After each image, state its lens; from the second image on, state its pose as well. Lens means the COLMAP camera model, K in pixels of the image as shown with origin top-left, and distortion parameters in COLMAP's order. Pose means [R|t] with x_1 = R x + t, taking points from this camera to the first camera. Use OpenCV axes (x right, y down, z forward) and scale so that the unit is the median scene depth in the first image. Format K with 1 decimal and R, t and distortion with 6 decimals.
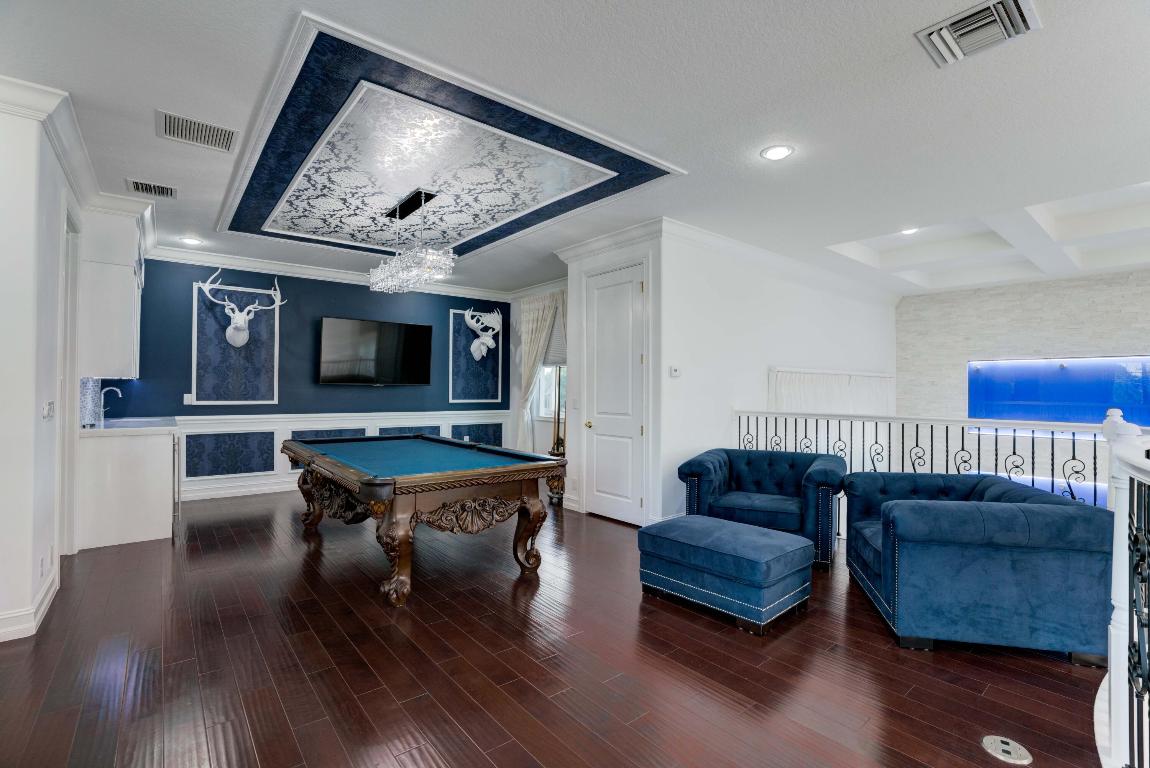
lens RADIAL K [[517.8, 0, 571.2], [0, 517.8, 383.9], [0, 0, 1]] dist [-0.049454, 0.018255]
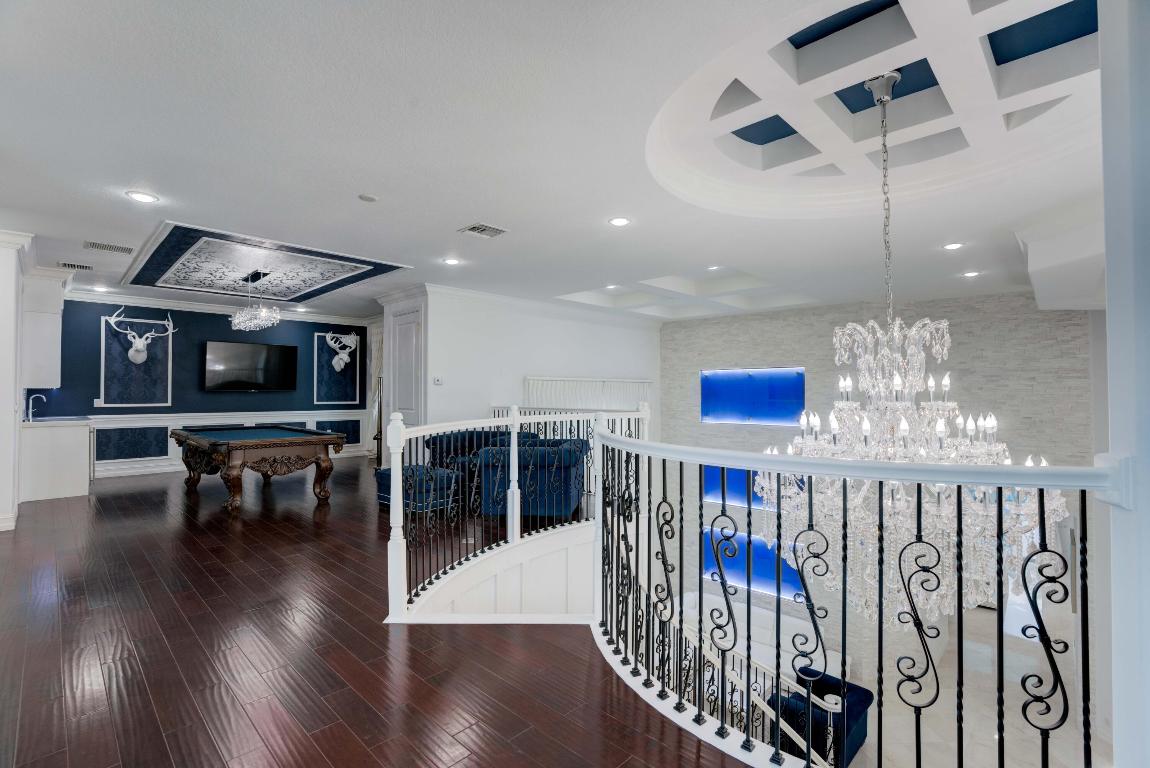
lens RADIAL K [[524.0, 0, 565.0], [0, 524.0, 384.2], [0, 0, 1]] dist [-0.041283, 0.020558]
pose [[0.993951, -0.006894, 0.109604, 0.318828], [0.007595, 0.999953, -0.005981, -0.001954], [-0.109558, 0.006777, 0.993957, -0.477352]]
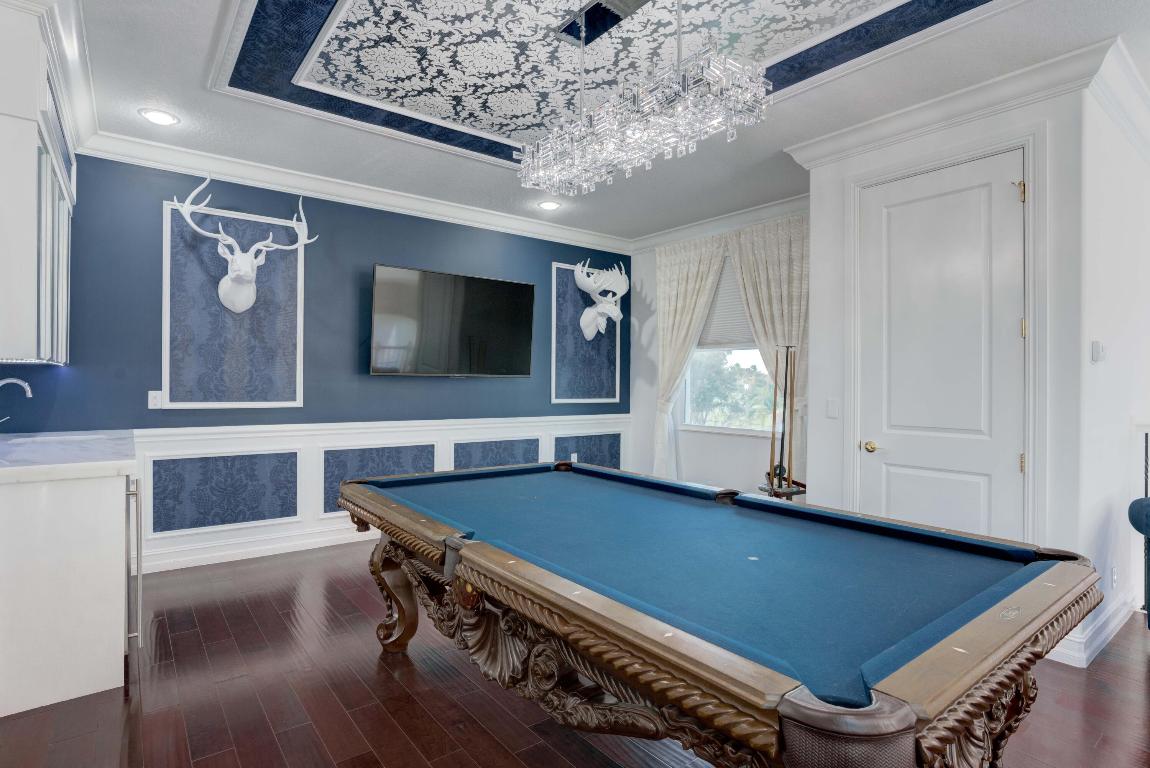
lens RADIAL K [[577.2, 0, 575.0], [0, 577.2, 384.0], [0, 0, 1]] dist [-0.053450, 0.030686]
pose [[0.999951, 0.002866, -0.009521, -0.253367], [-0.002744, 0.999915, 0.012771, 0.002204], [0.009557, -0.012745, 0.999873, 0.334380]]
